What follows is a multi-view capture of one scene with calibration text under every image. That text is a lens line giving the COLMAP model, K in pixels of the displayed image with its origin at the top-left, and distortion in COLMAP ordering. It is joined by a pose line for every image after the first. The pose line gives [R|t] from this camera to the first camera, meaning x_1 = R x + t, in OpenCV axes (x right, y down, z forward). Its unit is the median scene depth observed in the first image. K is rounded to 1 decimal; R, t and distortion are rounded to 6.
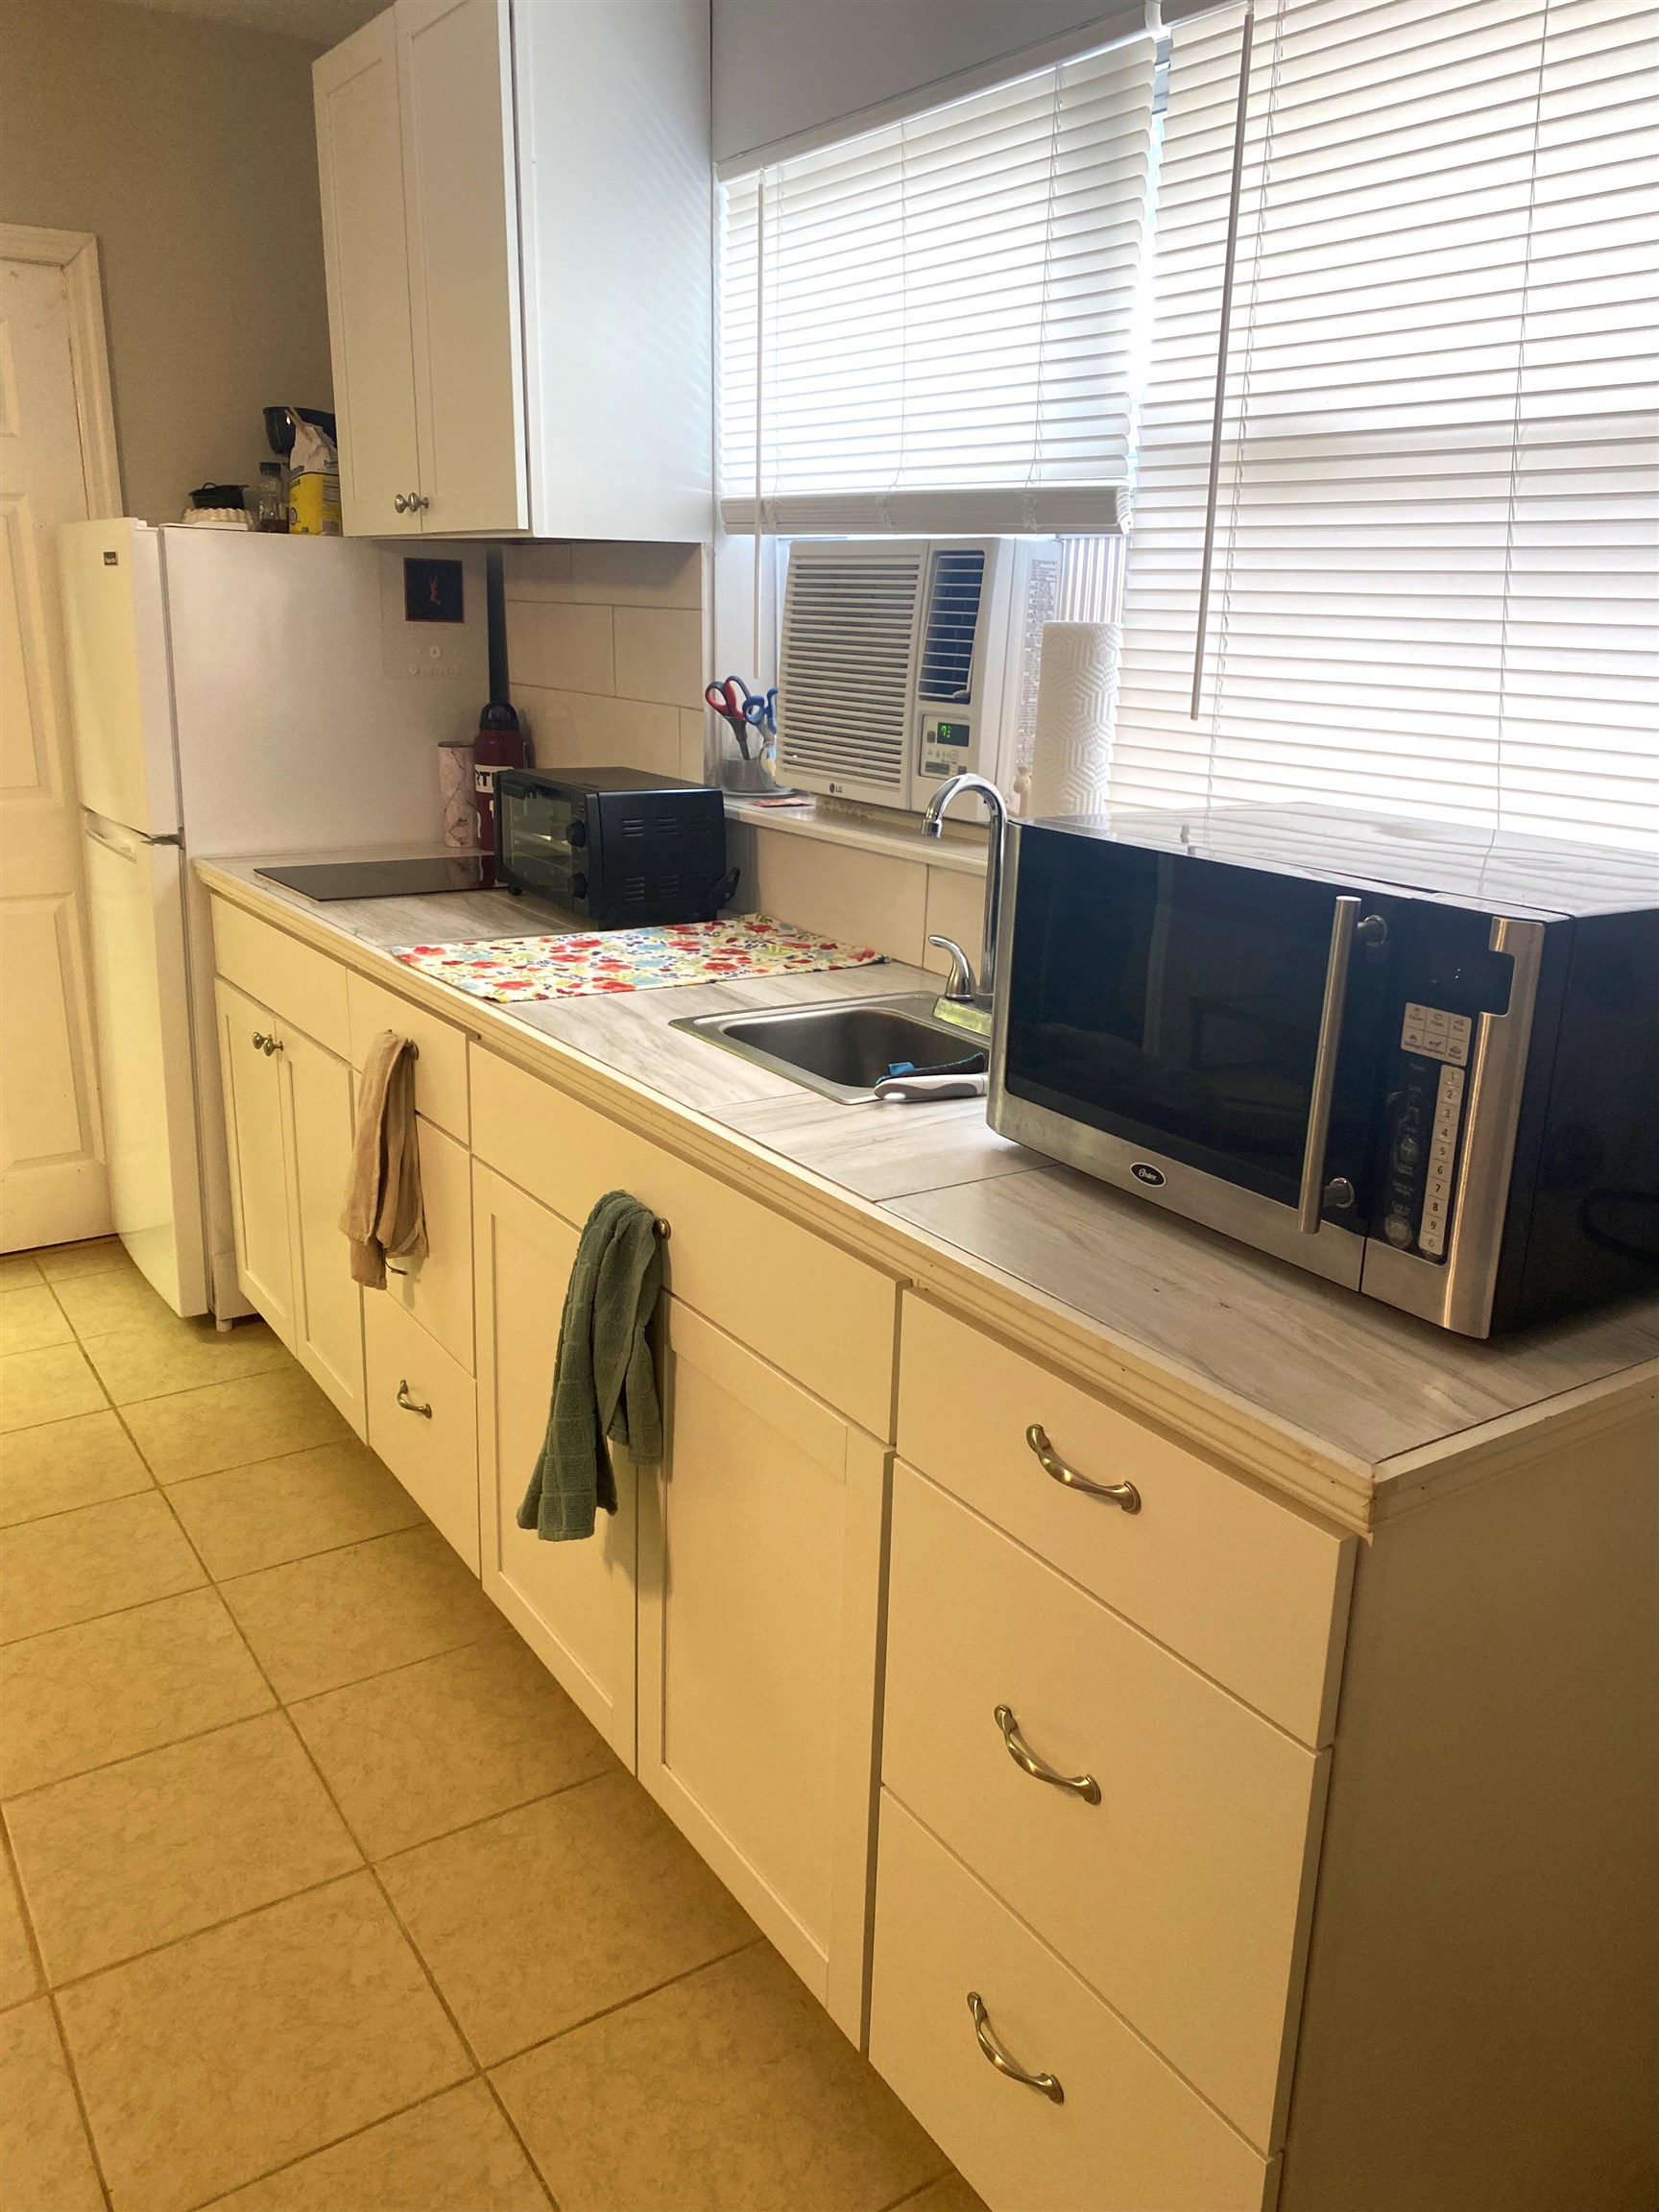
lens RADIAL K [[1690.3, 0, 839.2], [0, 1690.3, 1100.1], [0, 0, 1]] dist [-0.005913, 0.002370]
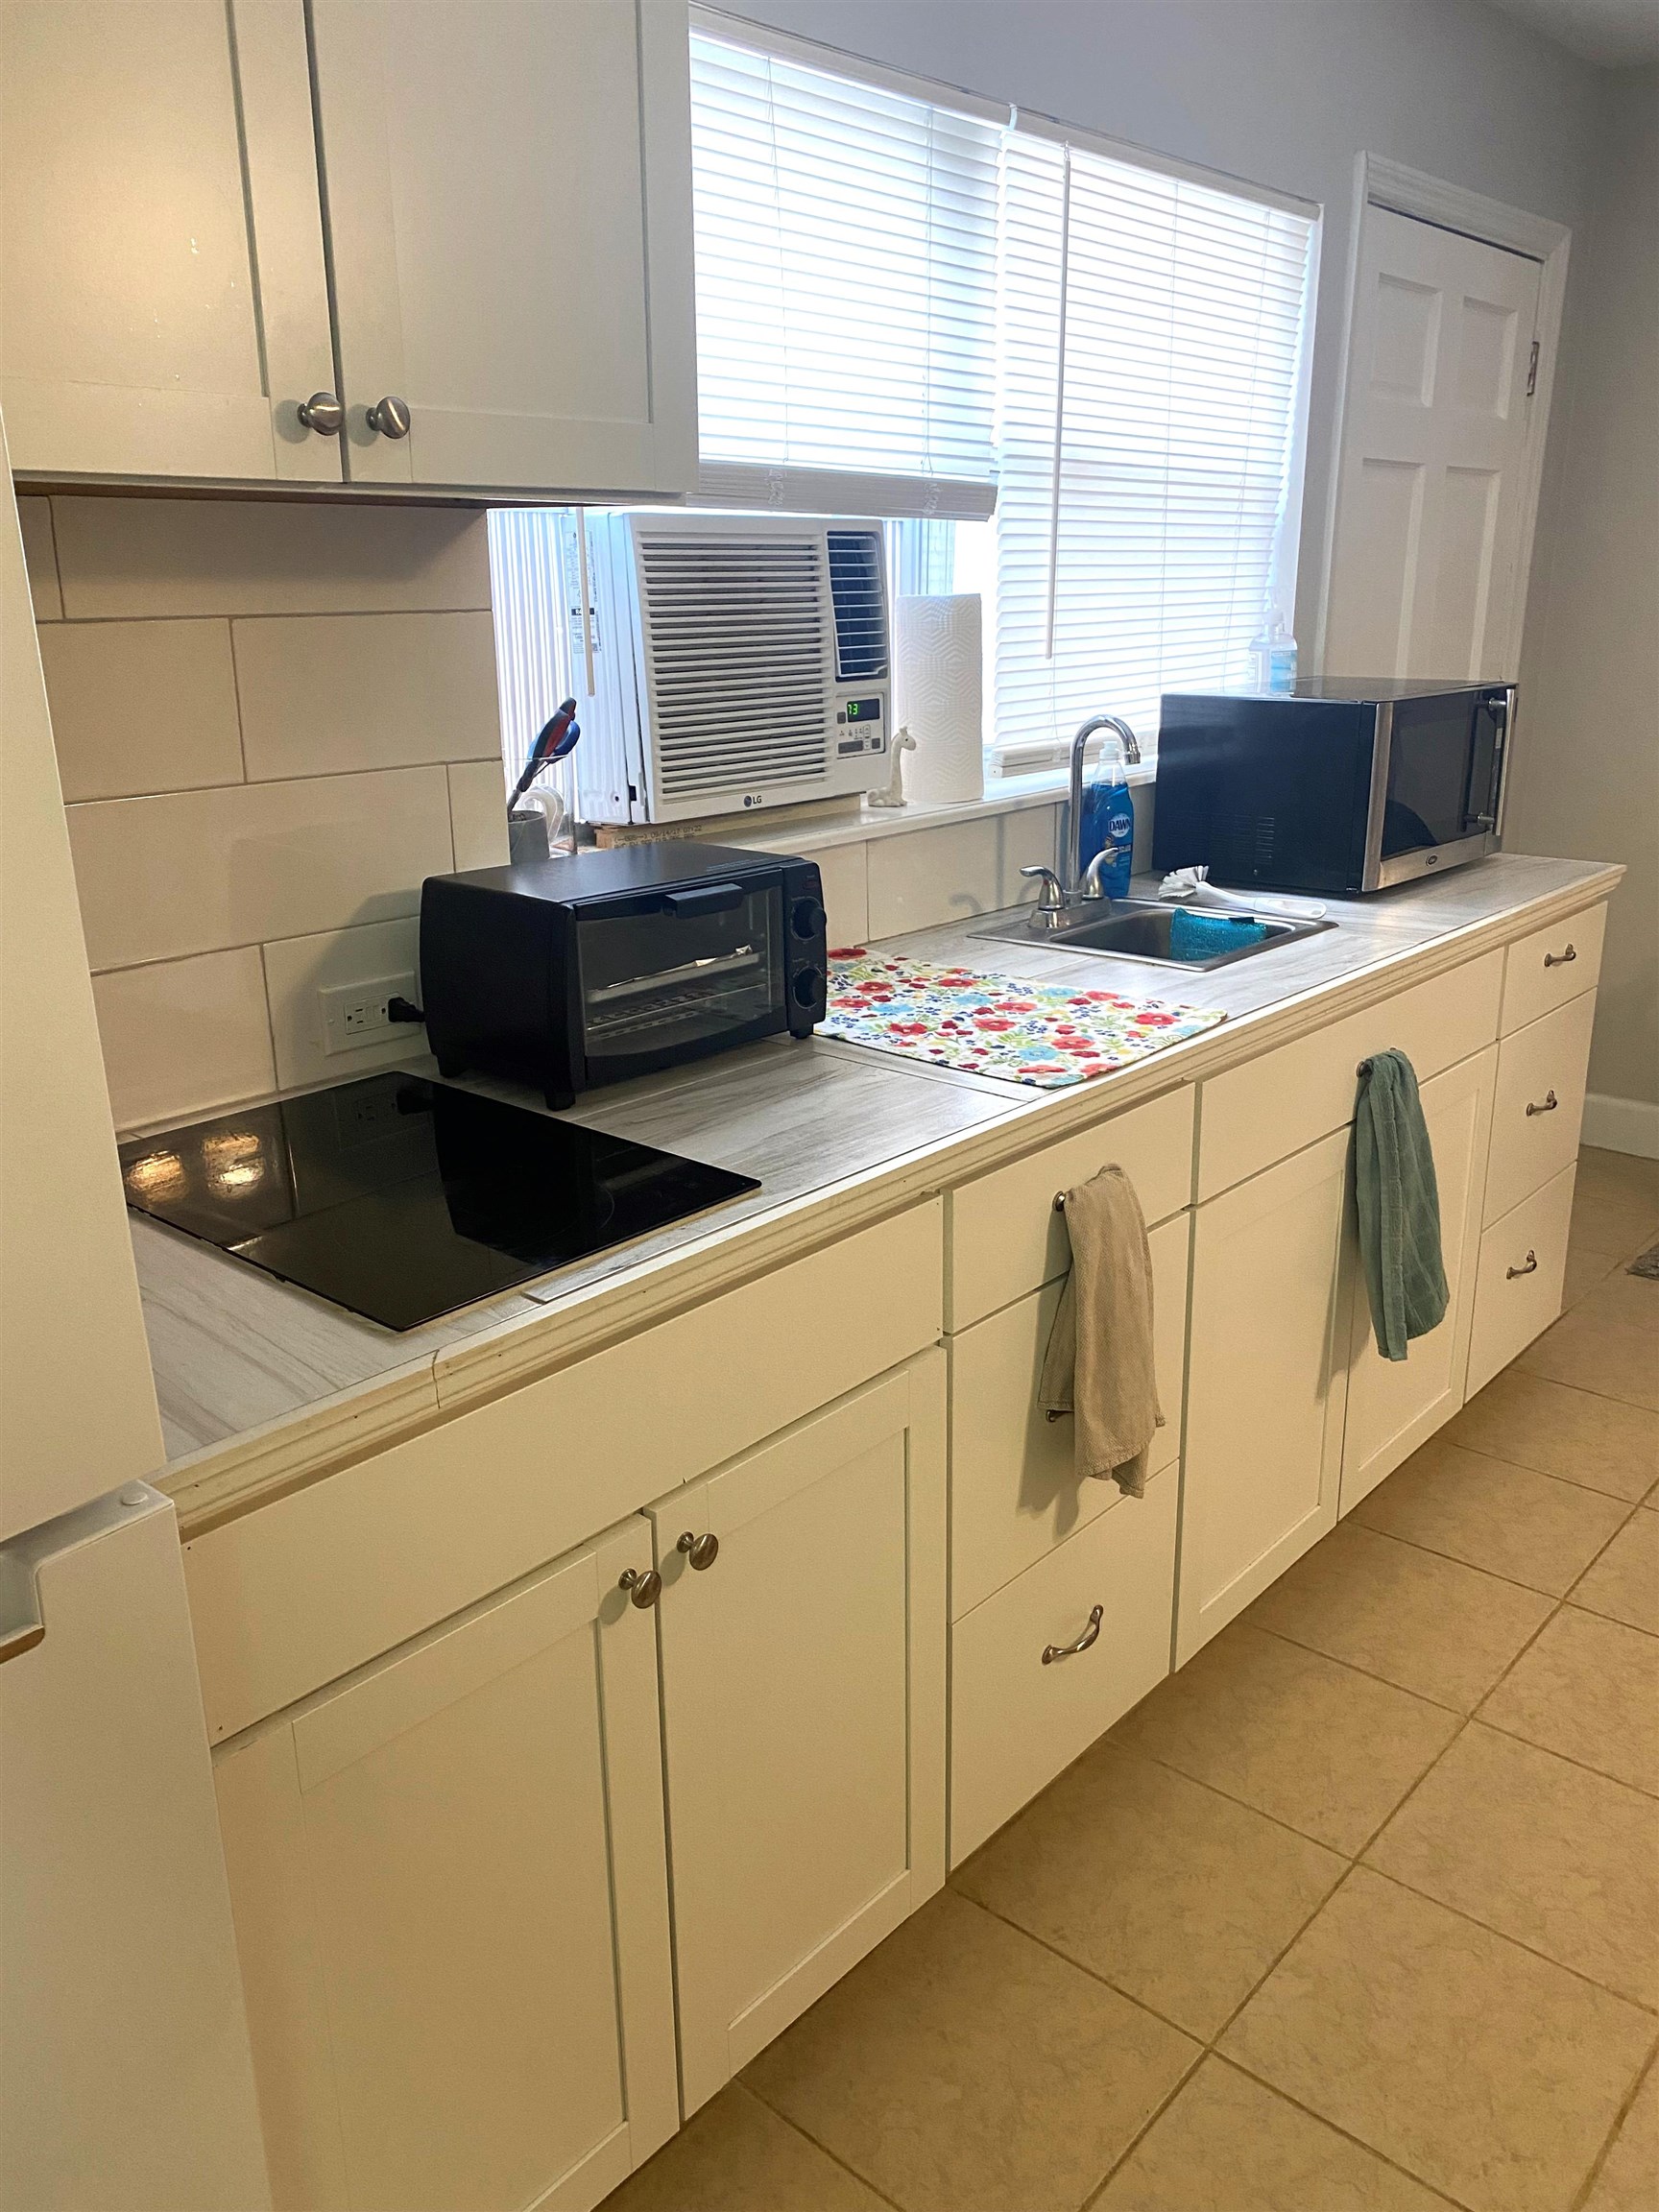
lens RADIAL K [[1690.3, 0, 840.8], [0, 1690.3, 1107.2], [0, 0, 1]] dist [-0.005913, 0.002370]
pose [[-0.260992, -0.315428, 0.912353, -1.009326], [0.276699, 0.881009, 0.383746, -0.429479], [-0.924835, 0.352602, -0.142658, 1.327779]]
